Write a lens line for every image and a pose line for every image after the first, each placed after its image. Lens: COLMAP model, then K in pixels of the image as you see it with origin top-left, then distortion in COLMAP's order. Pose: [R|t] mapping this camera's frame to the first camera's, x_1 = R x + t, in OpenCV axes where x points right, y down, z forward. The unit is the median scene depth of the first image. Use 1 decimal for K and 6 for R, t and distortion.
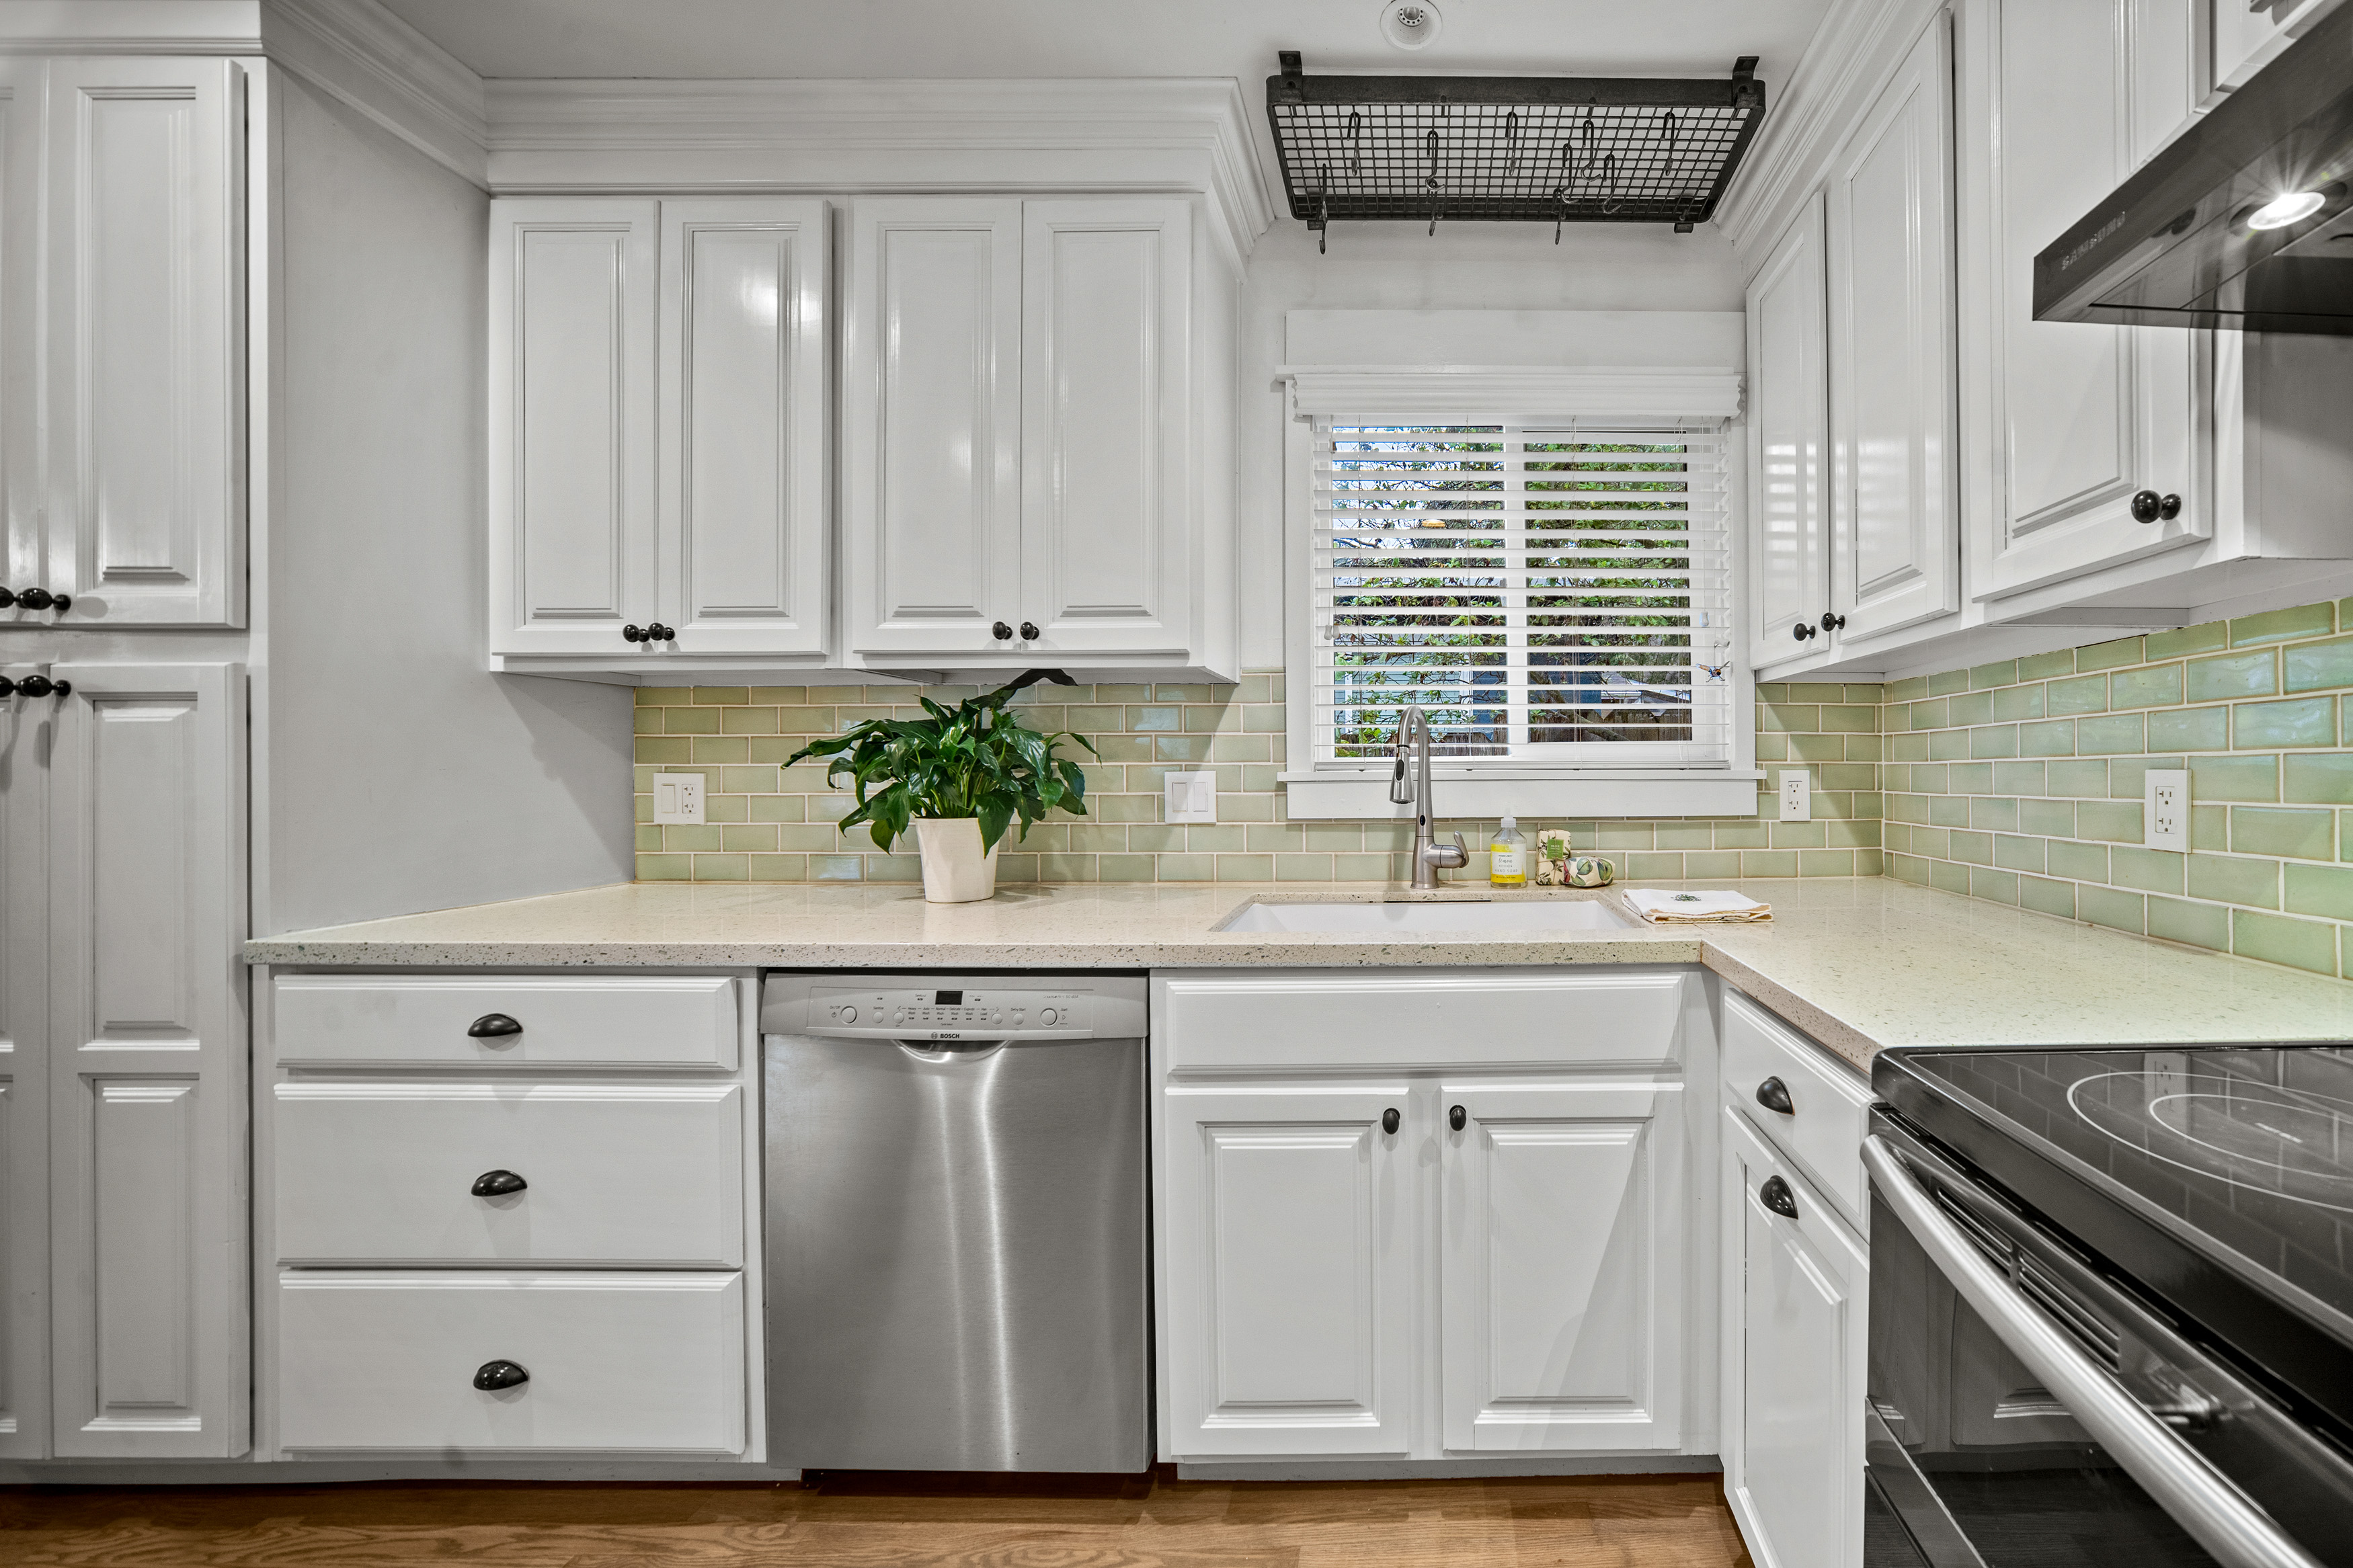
lens RADIAL K [[857.3, 0, 1298.9], [0, 857.3, 776.0], [0, 0, 1]] dist [-0.011446, 0.001578]
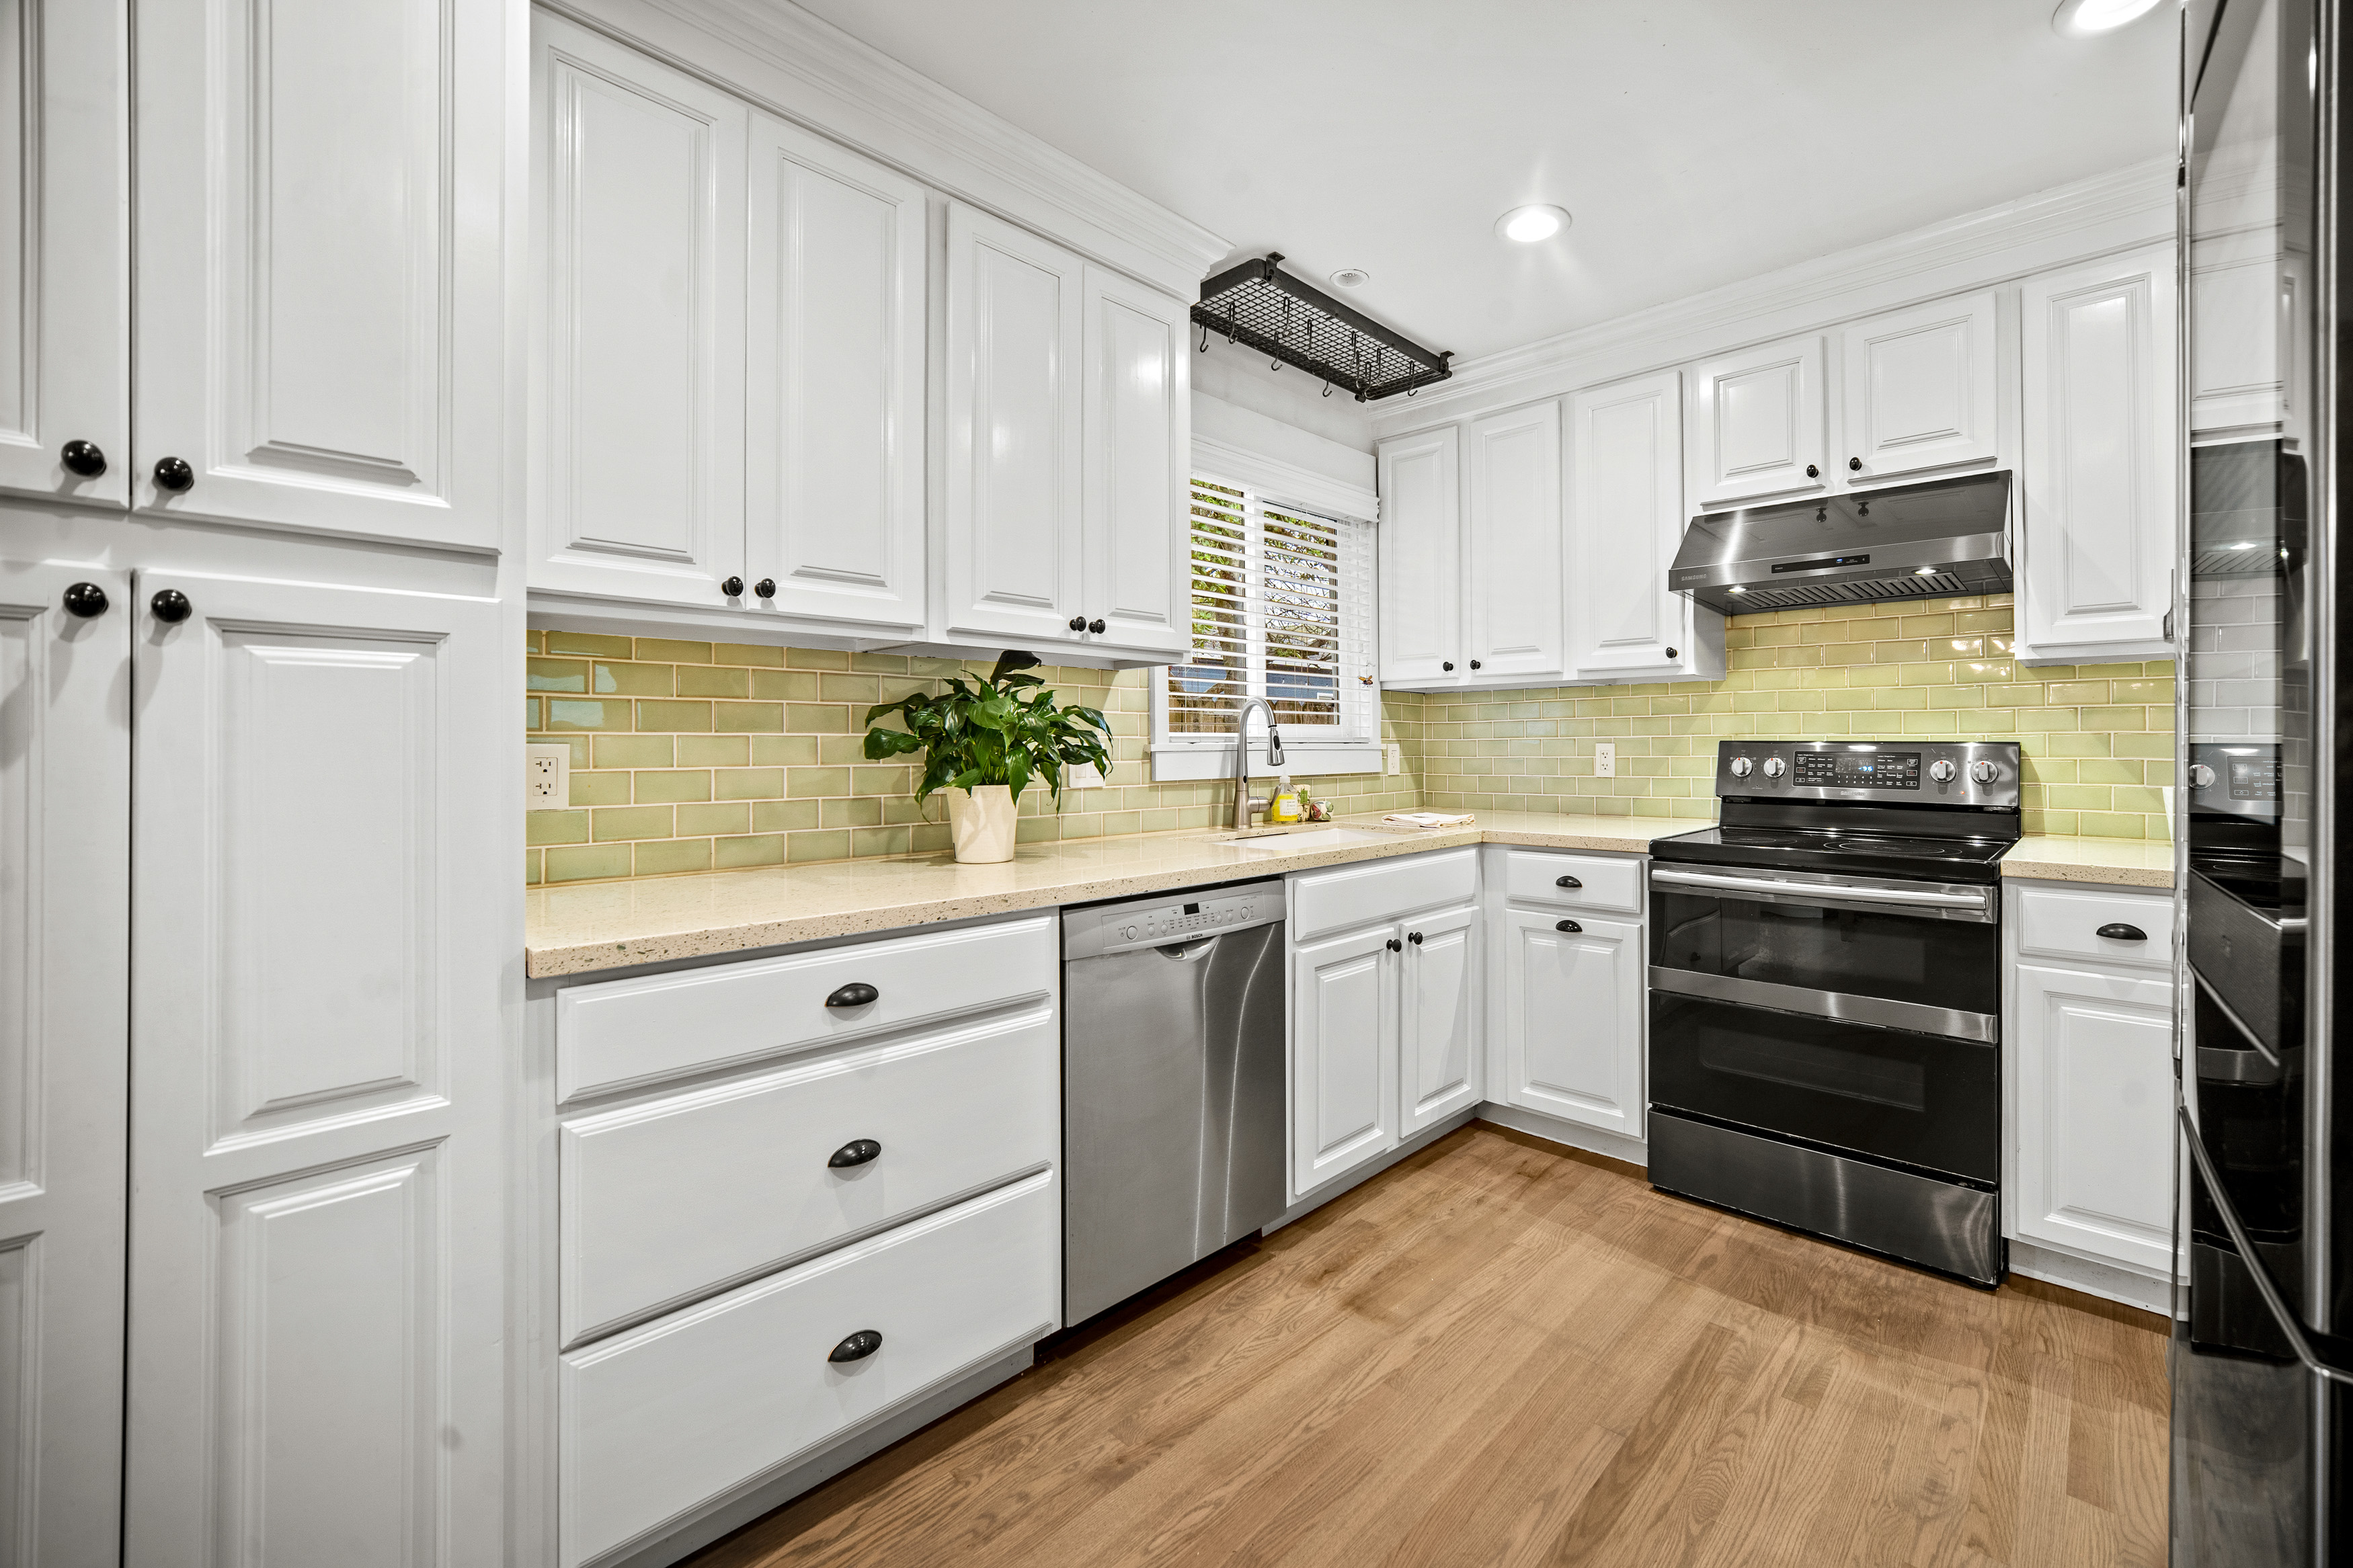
lens RADIAL K [[970.2, 0, 1319.0], [0, 970.2, 737.9], [0, 0, 1]] dist [-0.009968, 0.002116]
pose [[0.652172, 0.007512, 0.758034, -1.420809], [0.004240, 0.999899, -0.013557, 0.009985], [-0.758059, 0.012056, 0.652074, -0.155227]]
